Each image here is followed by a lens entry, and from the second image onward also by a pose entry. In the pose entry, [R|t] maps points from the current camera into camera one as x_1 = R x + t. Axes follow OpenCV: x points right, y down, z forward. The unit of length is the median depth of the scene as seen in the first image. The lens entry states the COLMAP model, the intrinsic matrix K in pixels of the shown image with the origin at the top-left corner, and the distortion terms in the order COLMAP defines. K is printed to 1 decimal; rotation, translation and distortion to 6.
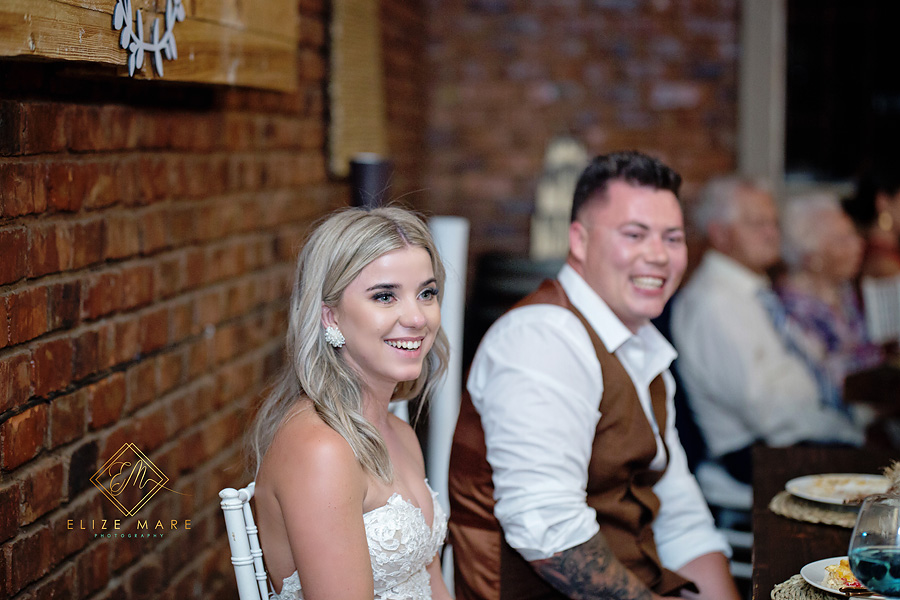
lens RADIAL K [[2195.1, 0, 451.6], [0, 2195.1, 303.6], [0, 0, 1]] dist [-0.119448, 0.000000]
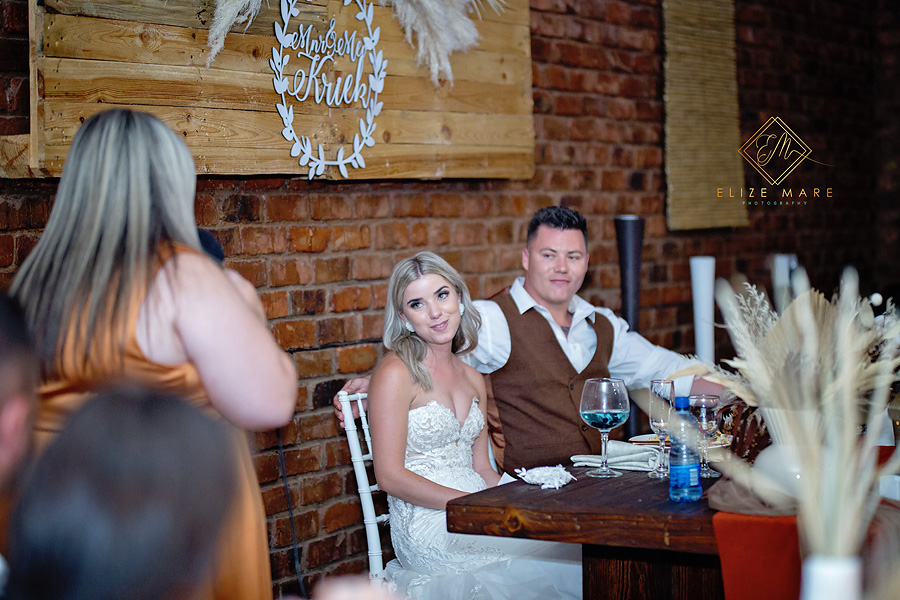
lens RADIAL K [[2195.1, 0, 448.5], [0, 2195.1, 298.6], [0, 0, 1]] dist [-0.119448, 0.000000]
pose [[0.882684, -0.017184, -0.469652, 0.802910], [0.000229, 0.999347, -0.036134, 0.064788], [0.469966, 0.031787, 0.882112, -0.587439]]
